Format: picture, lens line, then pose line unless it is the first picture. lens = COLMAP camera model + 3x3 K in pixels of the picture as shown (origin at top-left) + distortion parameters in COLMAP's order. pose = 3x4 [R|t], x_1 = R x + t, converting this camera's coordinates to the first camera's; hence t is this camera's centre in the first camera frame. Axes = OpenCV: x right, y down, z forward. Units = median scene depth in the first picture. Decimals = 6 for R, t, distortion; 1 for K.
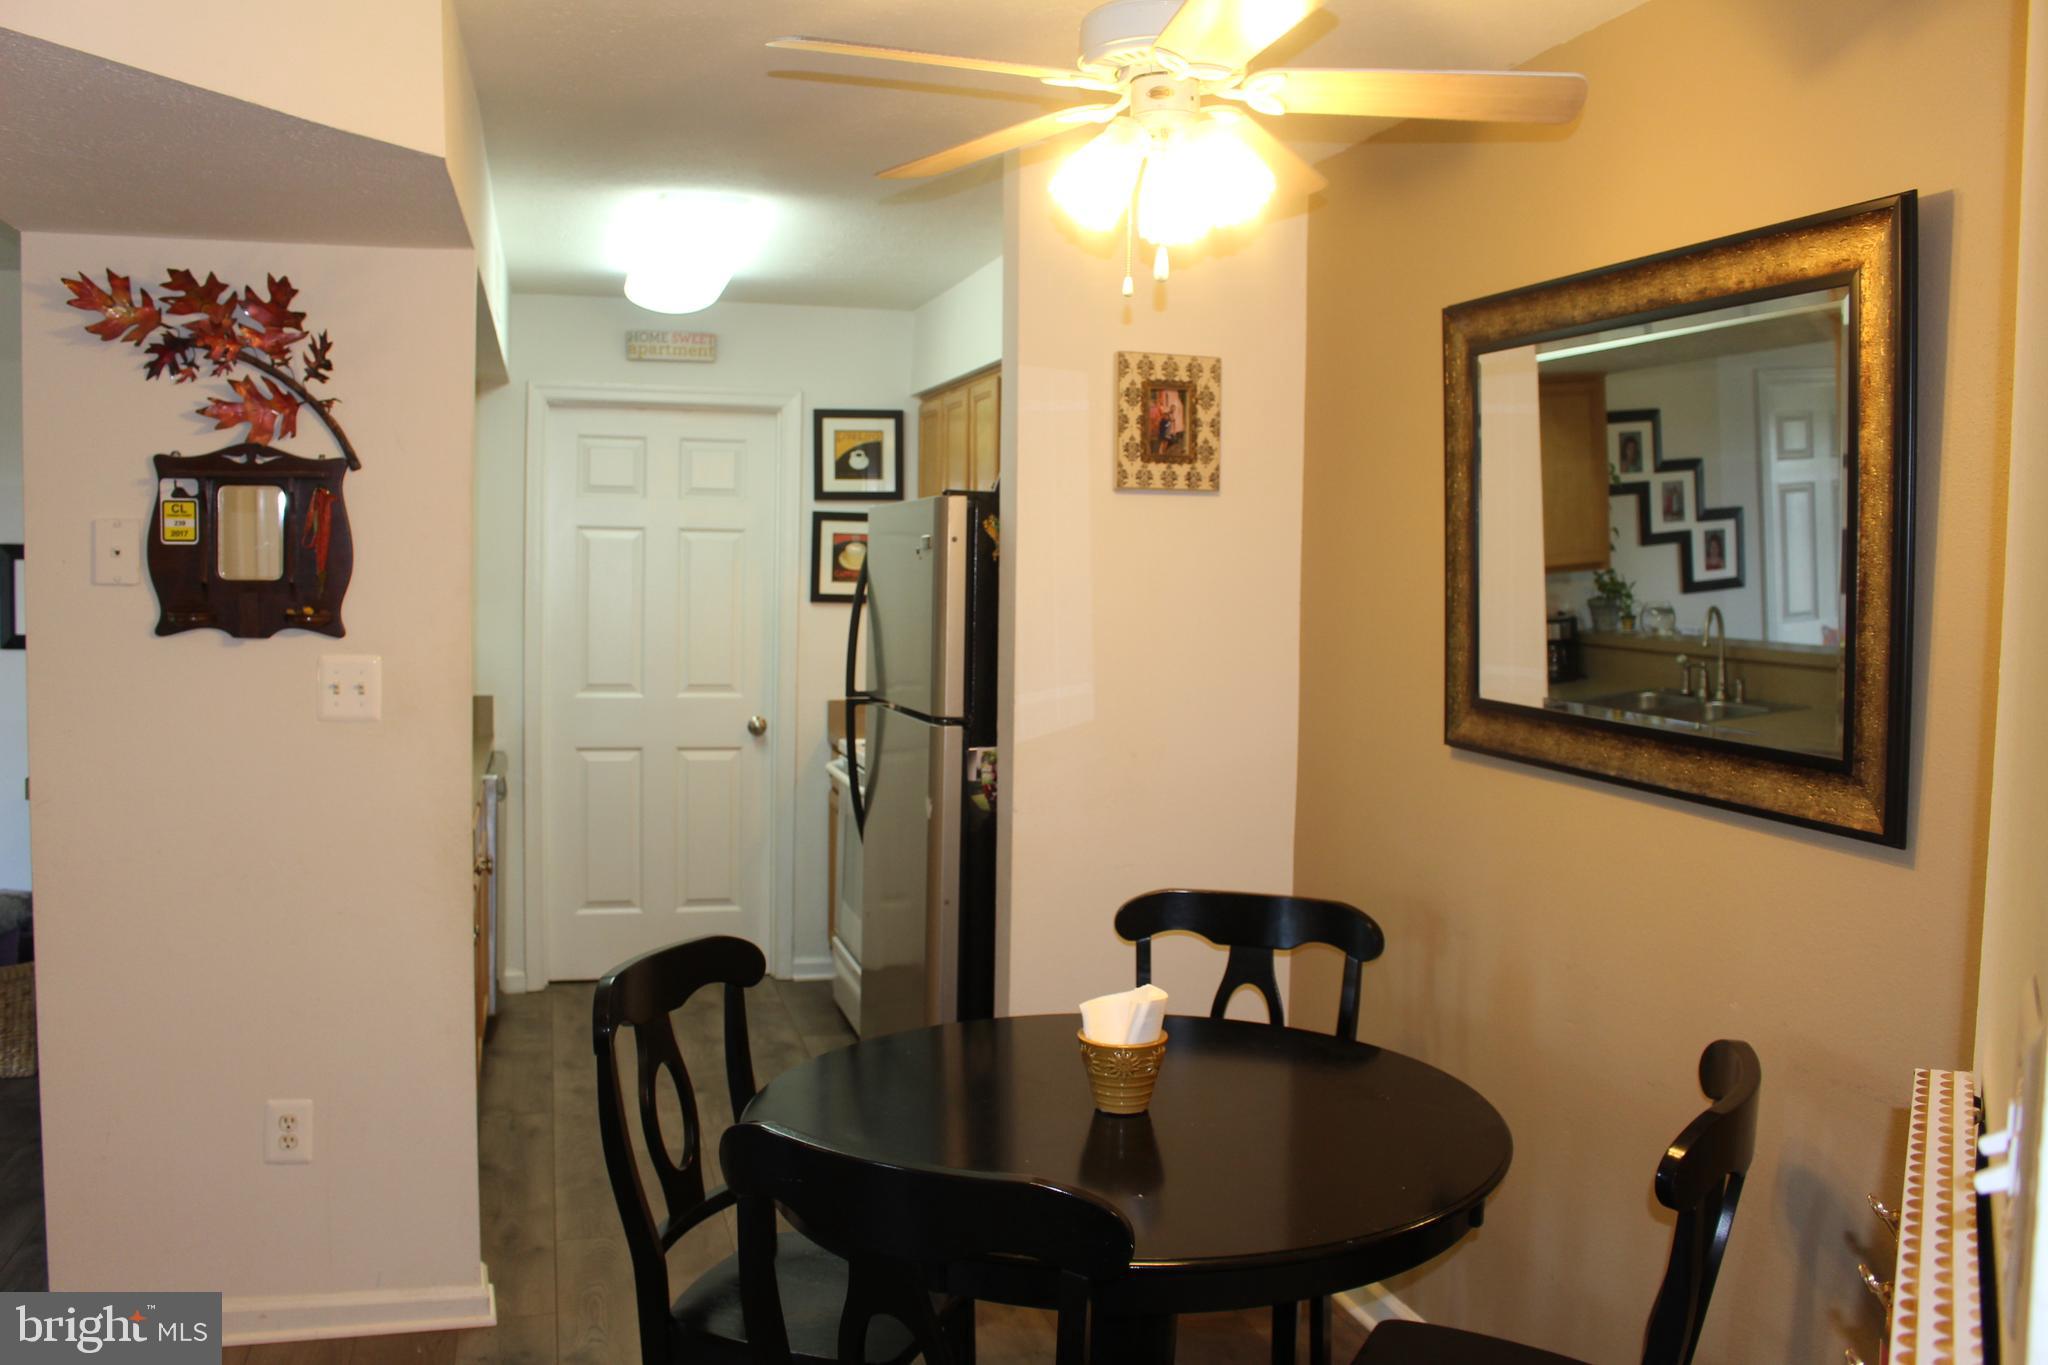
lens RADIAL K [[1686.6, 0, 1024.0], [0, 1686.6, 682.5], [0, 0, 1]] dist [-0.150774, 0.112093]
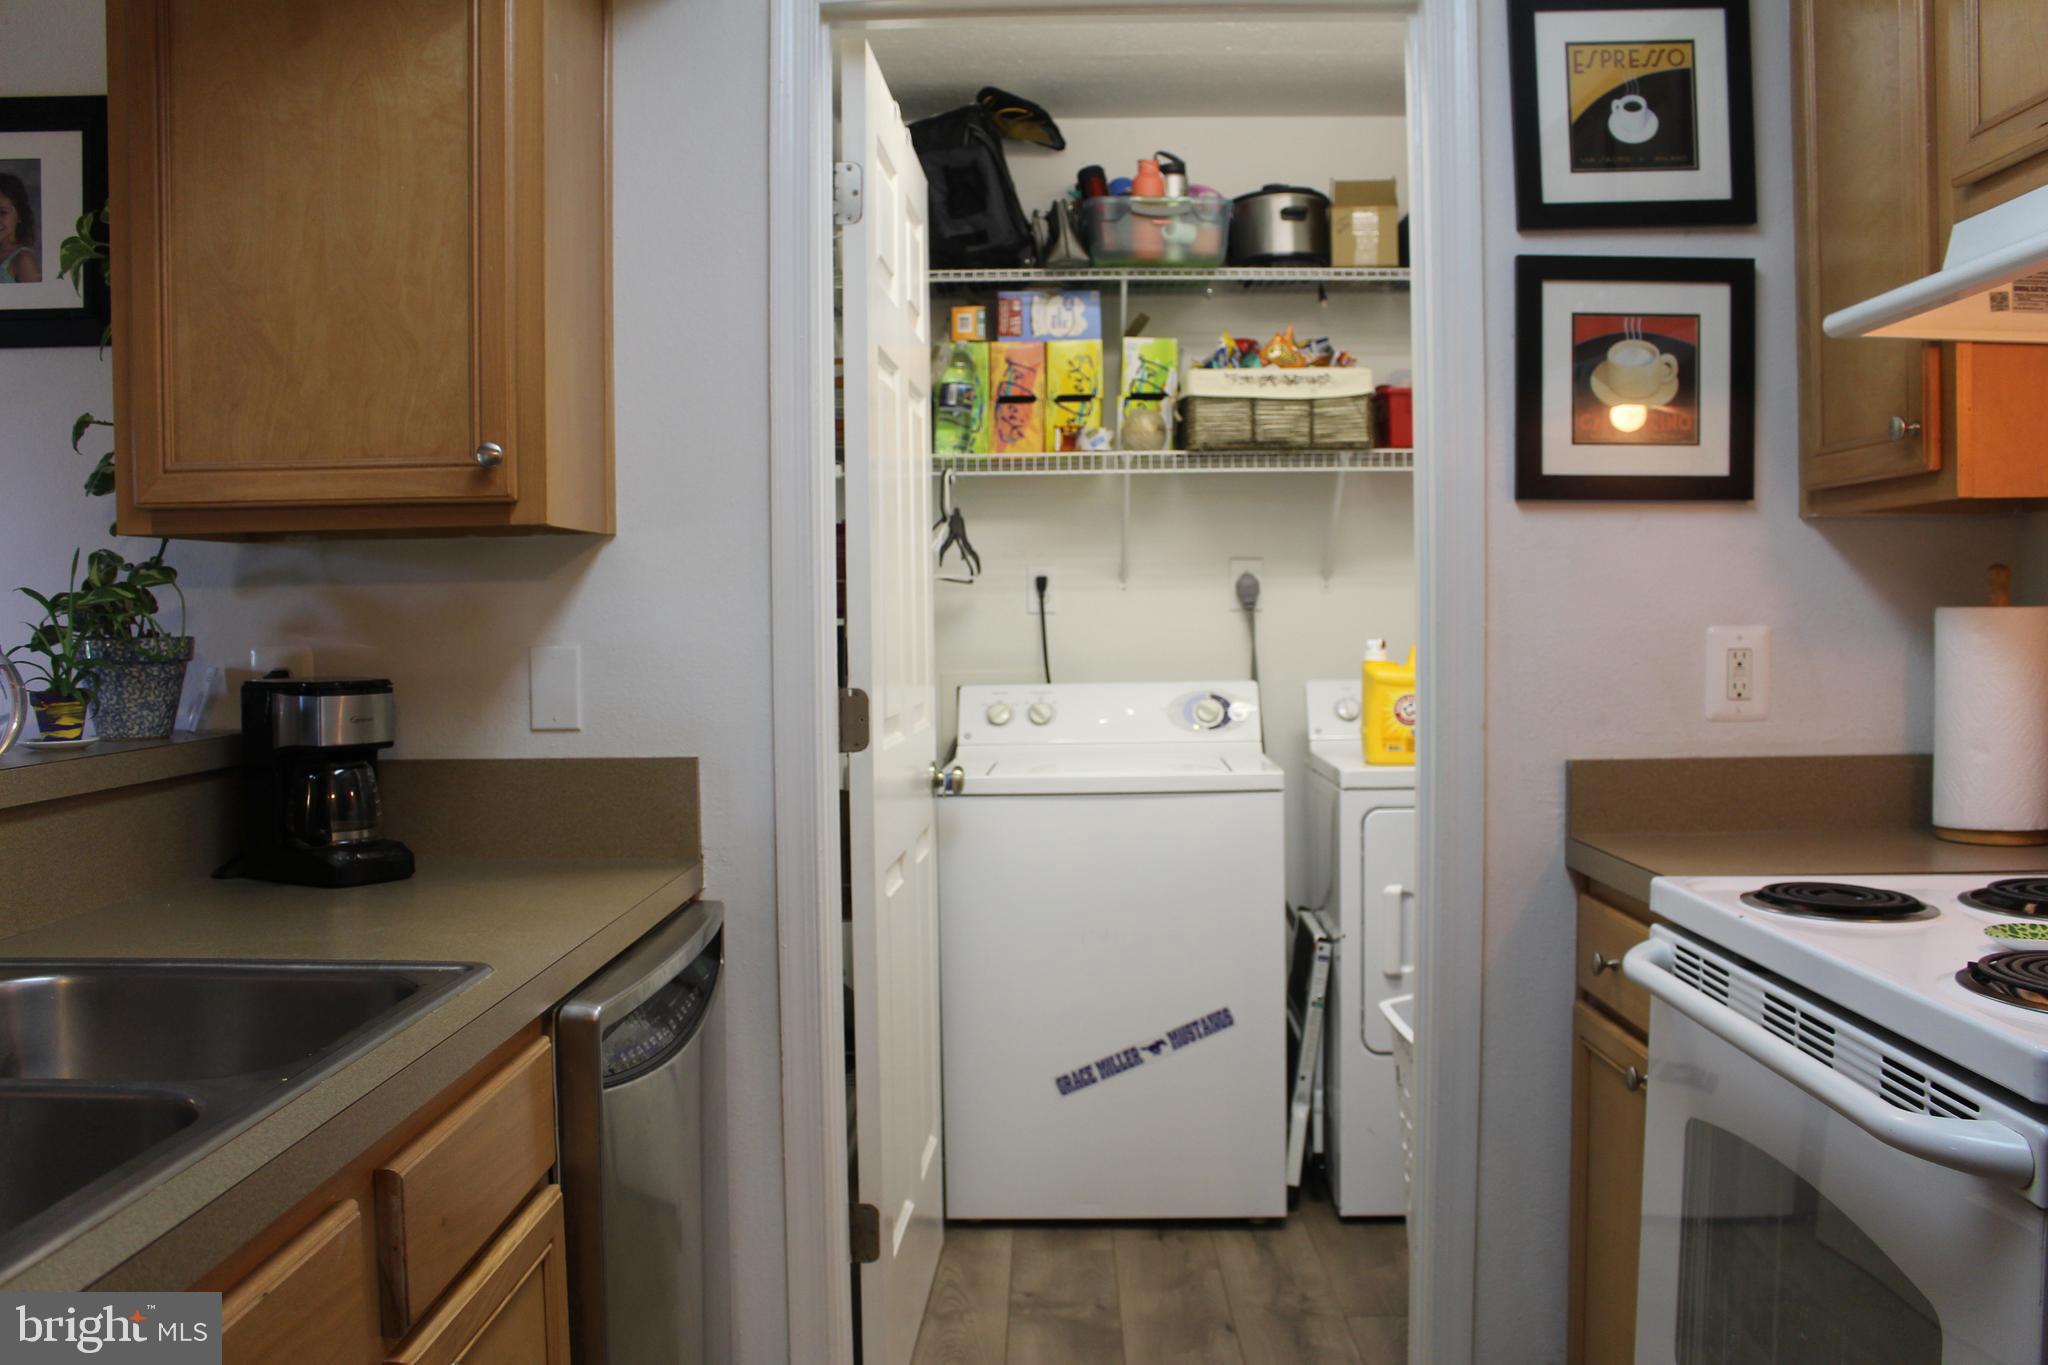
lens RADIAL K [[1686.6, 0, 1024.0], [0, 1686.6, 682.5], [0, 0, 1]] dist [-0.150774, 0.112093]
pose [[0.956756, -0.021377, -0.290106, -0.126789], [0.011053, 0.999247, -0.037181, 0.005532], [0.290682, 0.032367, 0.956272, 0.622381]]
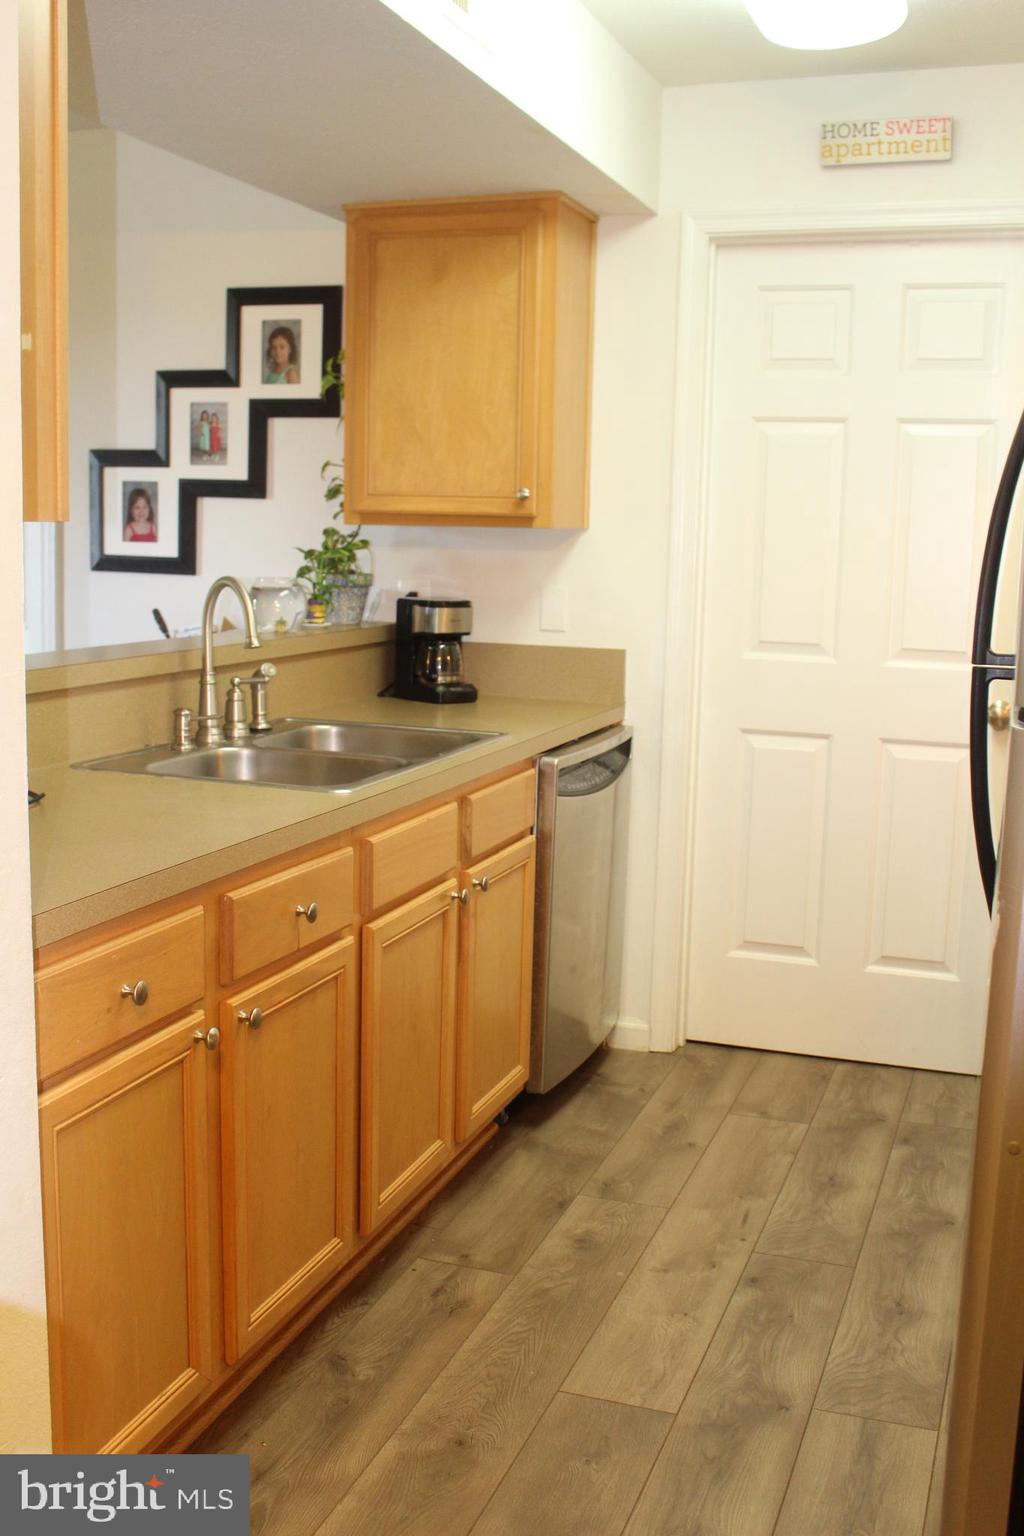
lens RADIAL K [[1579.2, 0, 512.0], [0, 1579.2, 768.0], [0, 0, 1]] dist [-0.123797, 0.118327]
pose [[0.816100, 0.084650, -0.571678, 0.041361], [-0.047985, 0.995724, 0.078938, 0.007032], [0.575915, -0.036989, 0.816672, 0.385810]]
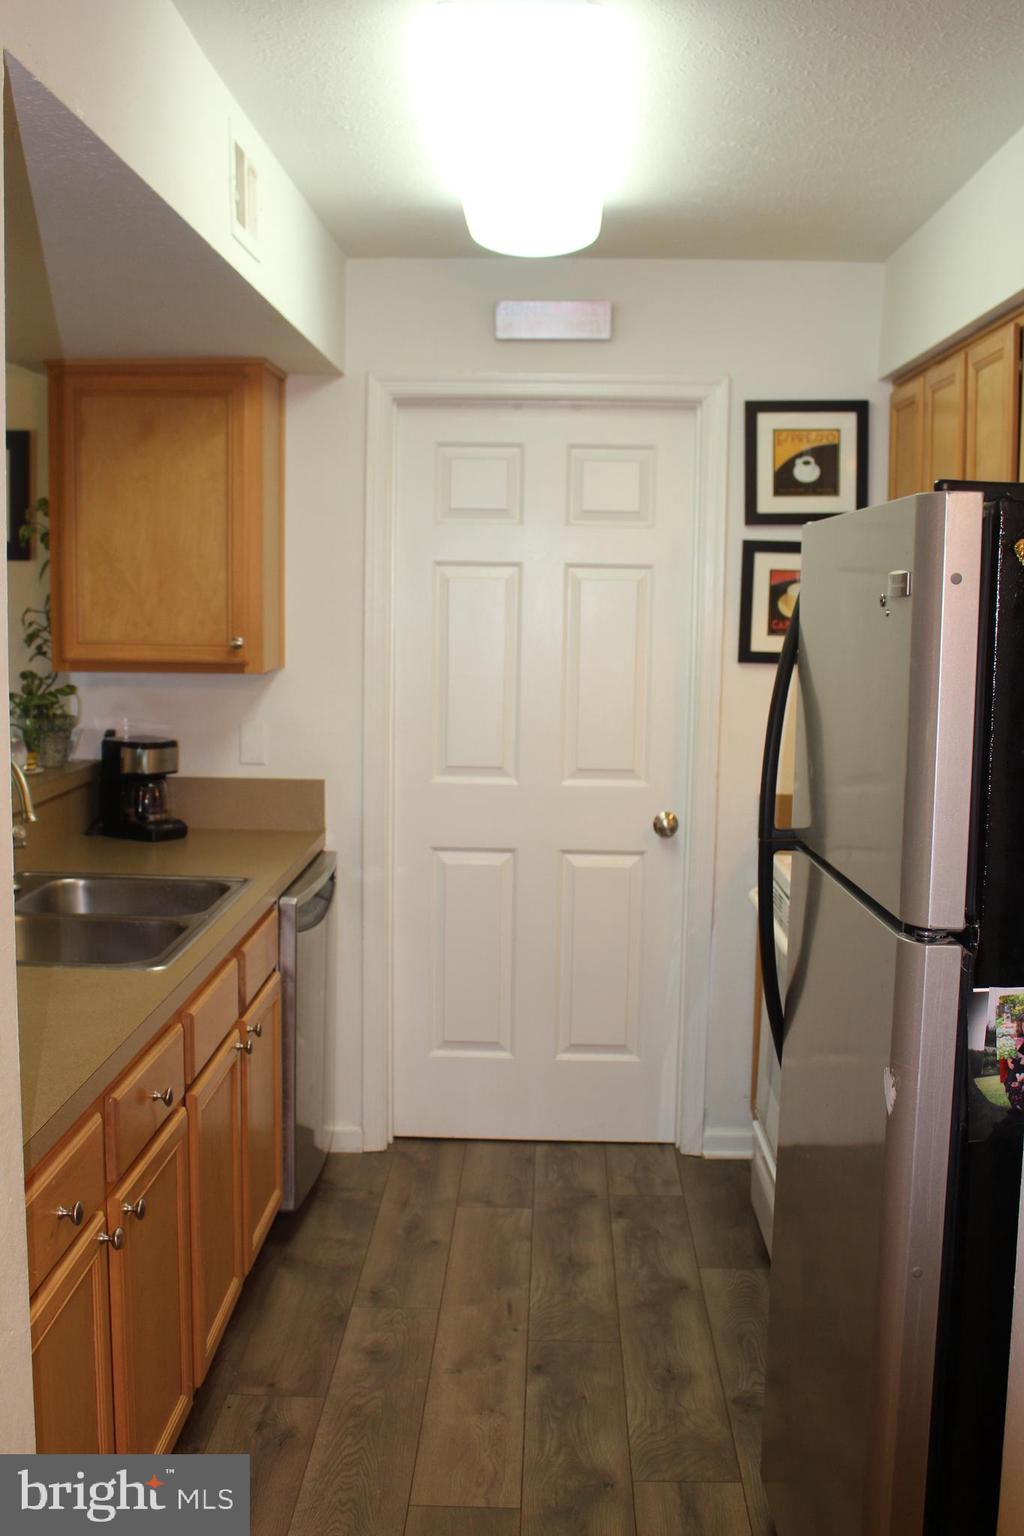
lens RADIAL K [[1536.5, 0, 512.0], [0, 1536.5, 768.0], [0, 0, 1]] dist [-0.139152, 0.140920]
pose [[0.953981, 0.027487, -0.298605, -0.019196], [-0.015806, 0.999015, 0.041462, -0.028032], [0.299451, -0.034834, 0.953476, 0.326578]]
